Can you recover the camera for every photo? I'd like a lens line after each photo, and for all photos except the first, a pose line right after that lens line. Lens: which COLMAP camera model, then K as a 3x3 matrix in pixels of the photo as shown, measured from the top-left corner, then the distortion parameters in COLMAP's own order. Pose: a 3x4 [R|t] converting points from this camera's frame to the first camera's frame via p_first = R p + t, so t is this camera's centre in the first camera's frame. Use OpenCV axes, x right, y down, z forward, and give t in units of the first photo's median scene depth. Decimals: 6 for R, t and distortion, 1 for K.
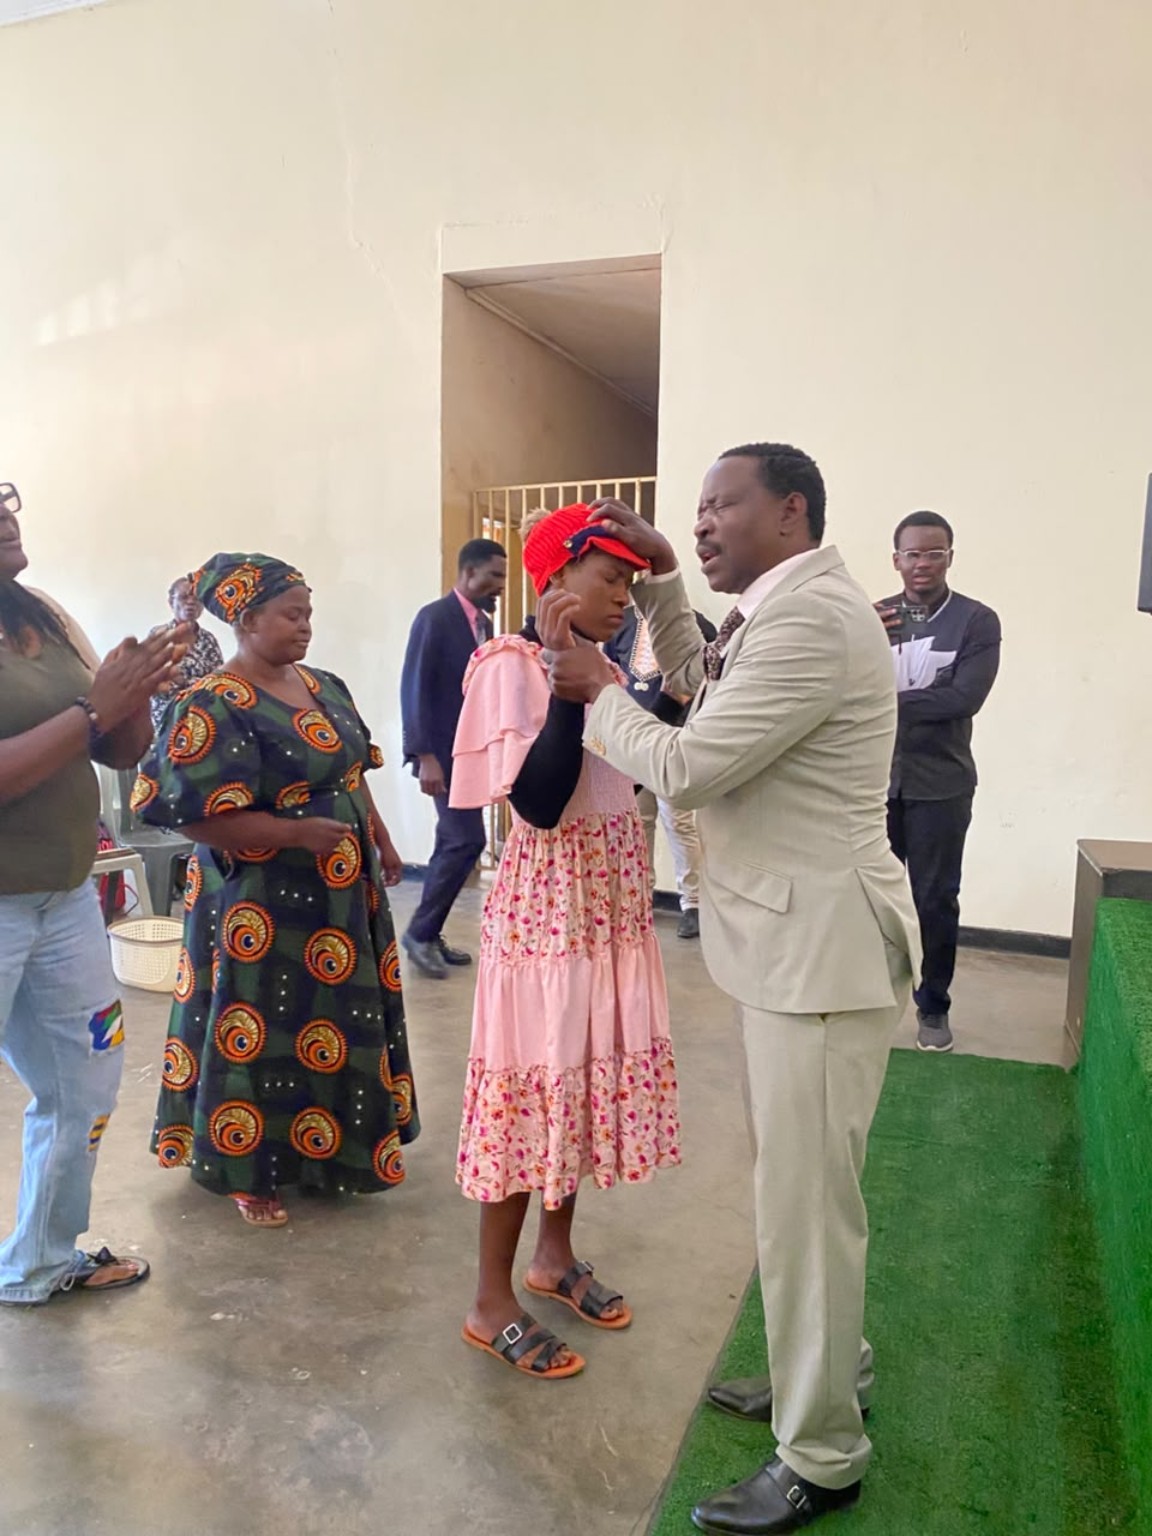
lens RADIAL K [[1235.5, 0, 574.2], [0, 1235.5, 774.7], [0, 0, 1]] dist [-0.000712, -0.004217]
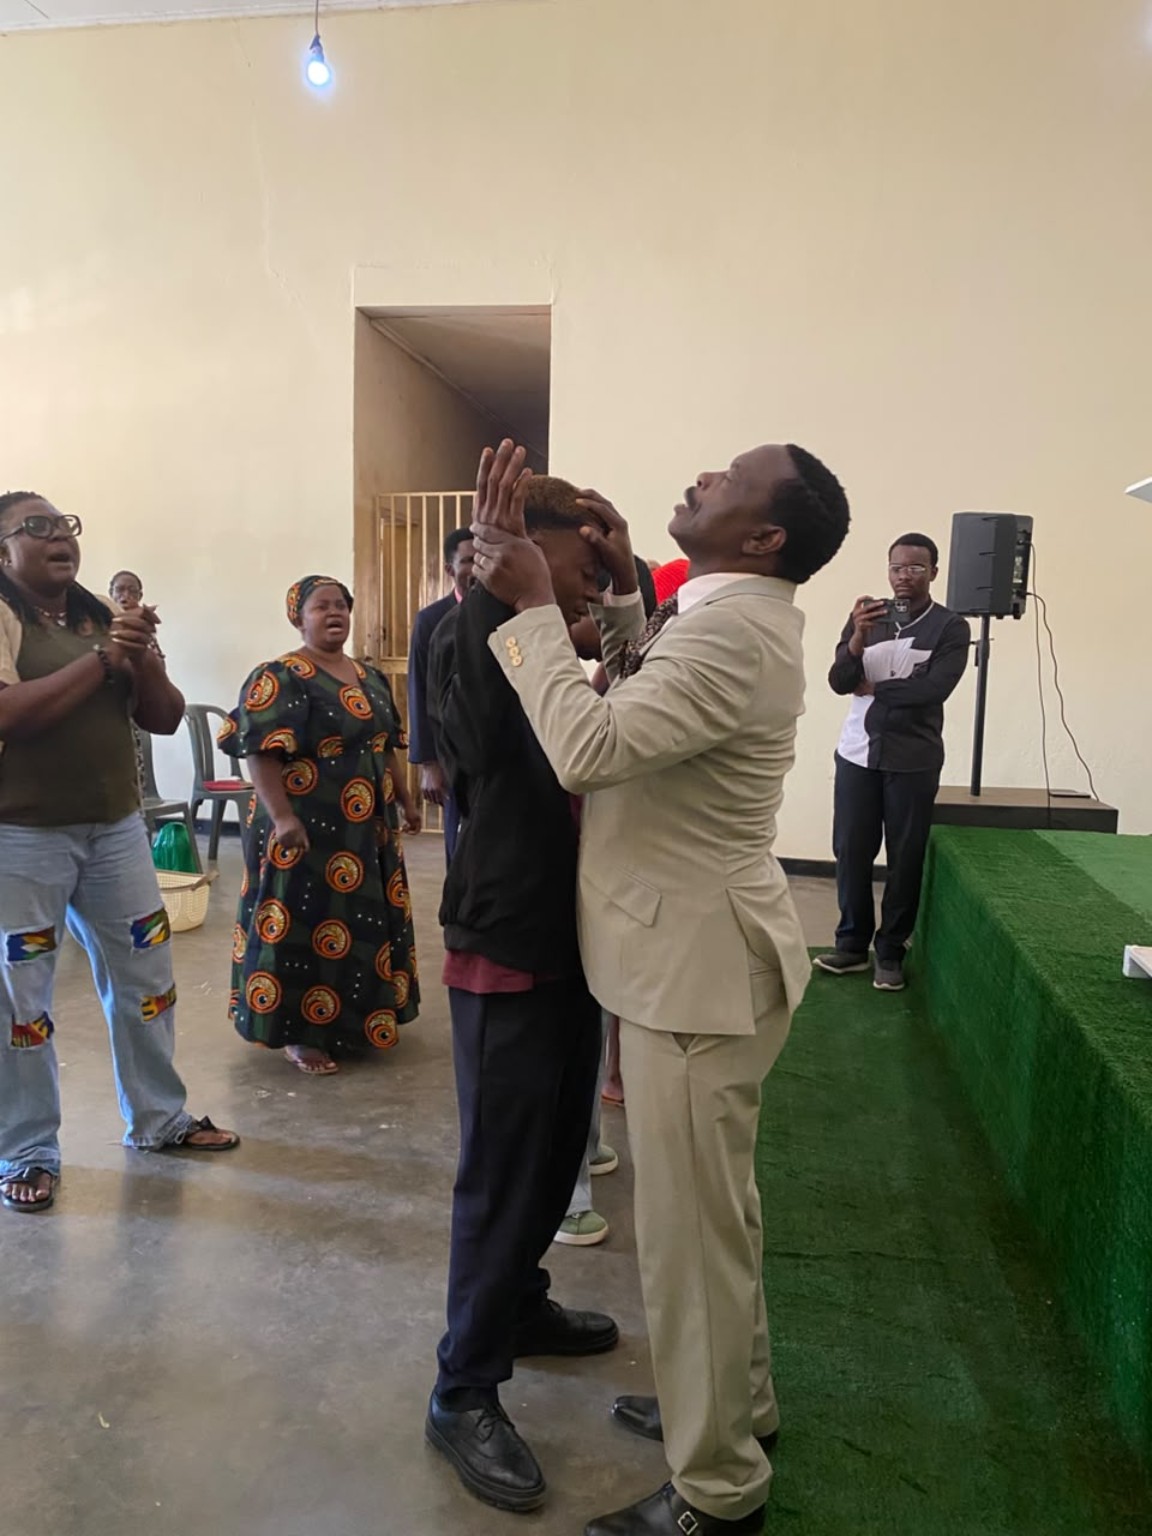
lens RADIAL K [[1218.4, 0, 576.6], [0, 1218.4, 758.9], [0, 0, 1]] dist [0.000993, -0.004413]
pose [[0.981733, -0.017198, 0.189483, -0.126850], [0.015224, 0.999814, 0.011866, 0.002786], [-0.189651, -0.008764, 0.981812, -0.153132]]
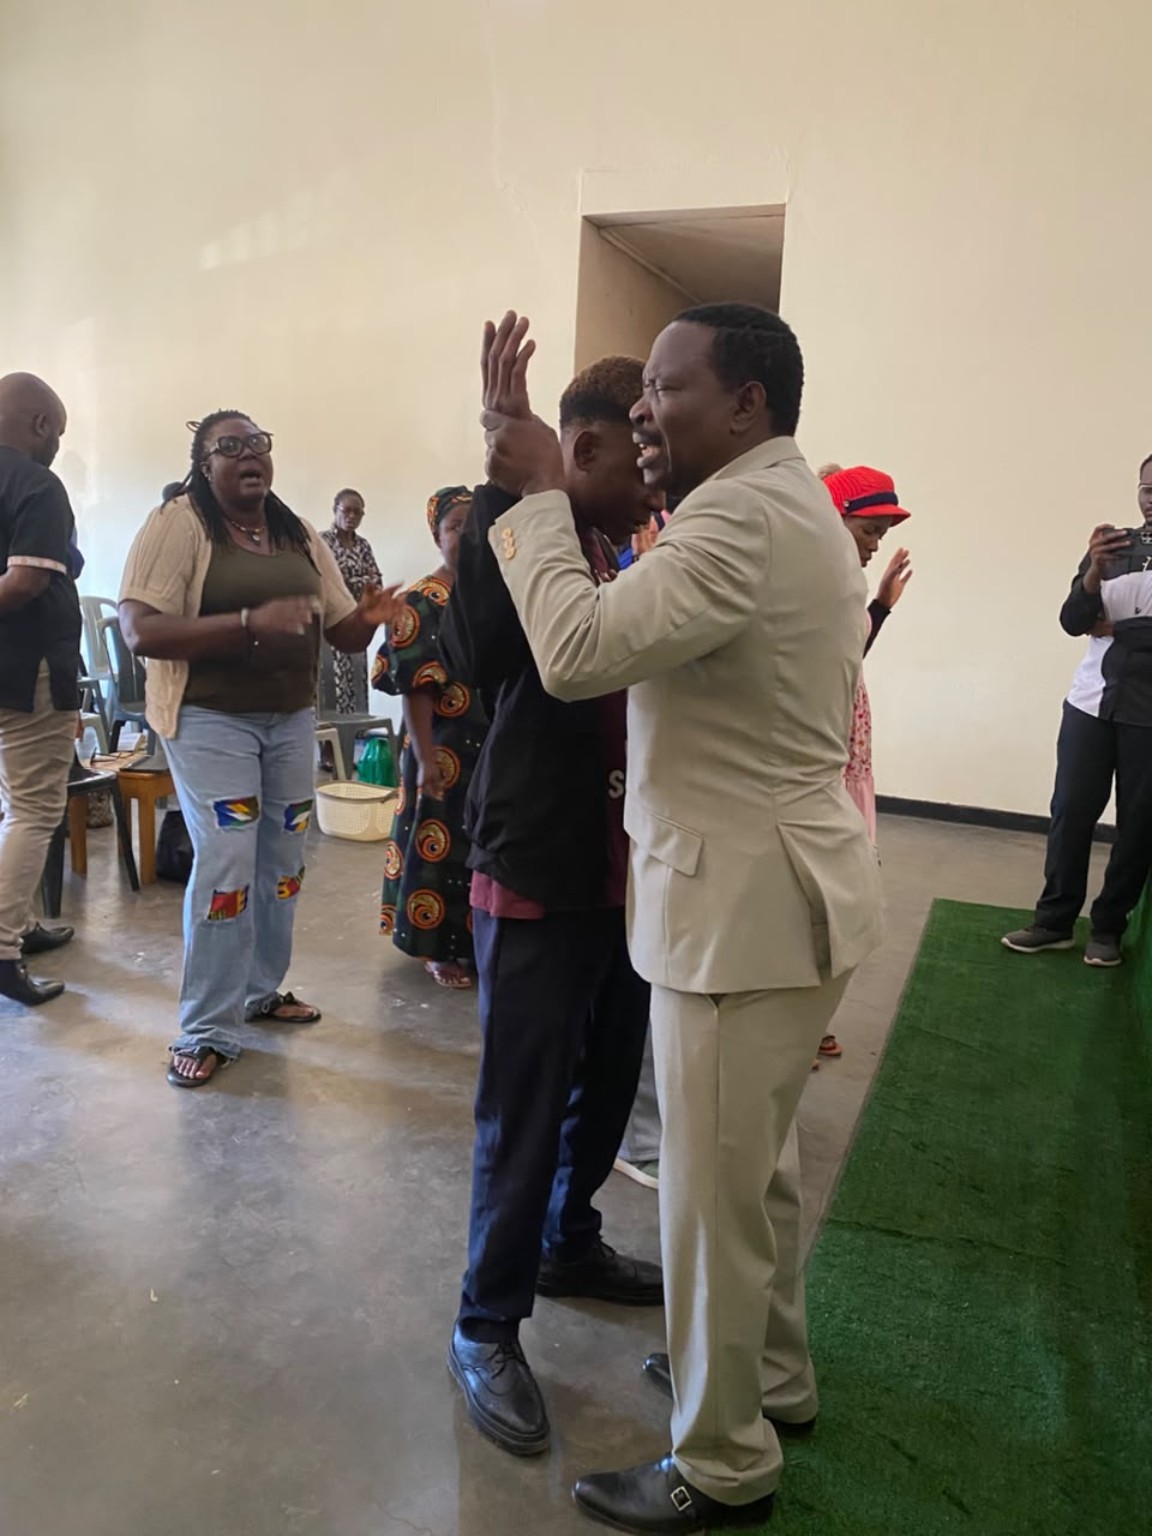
lens RADIAL K [[1221.9, 0, 564.3], [0, 1221.9, 780.8], [0, 0, 1]] dist [-0.005970, -0.002526]
pose [[0.999001, 0.030313, -0.032837, -0.071492], [-0.027530, 0.996243, 0.082104, 0.009464], [0.035202, -0.081118, 0.996083, -0.131120]]
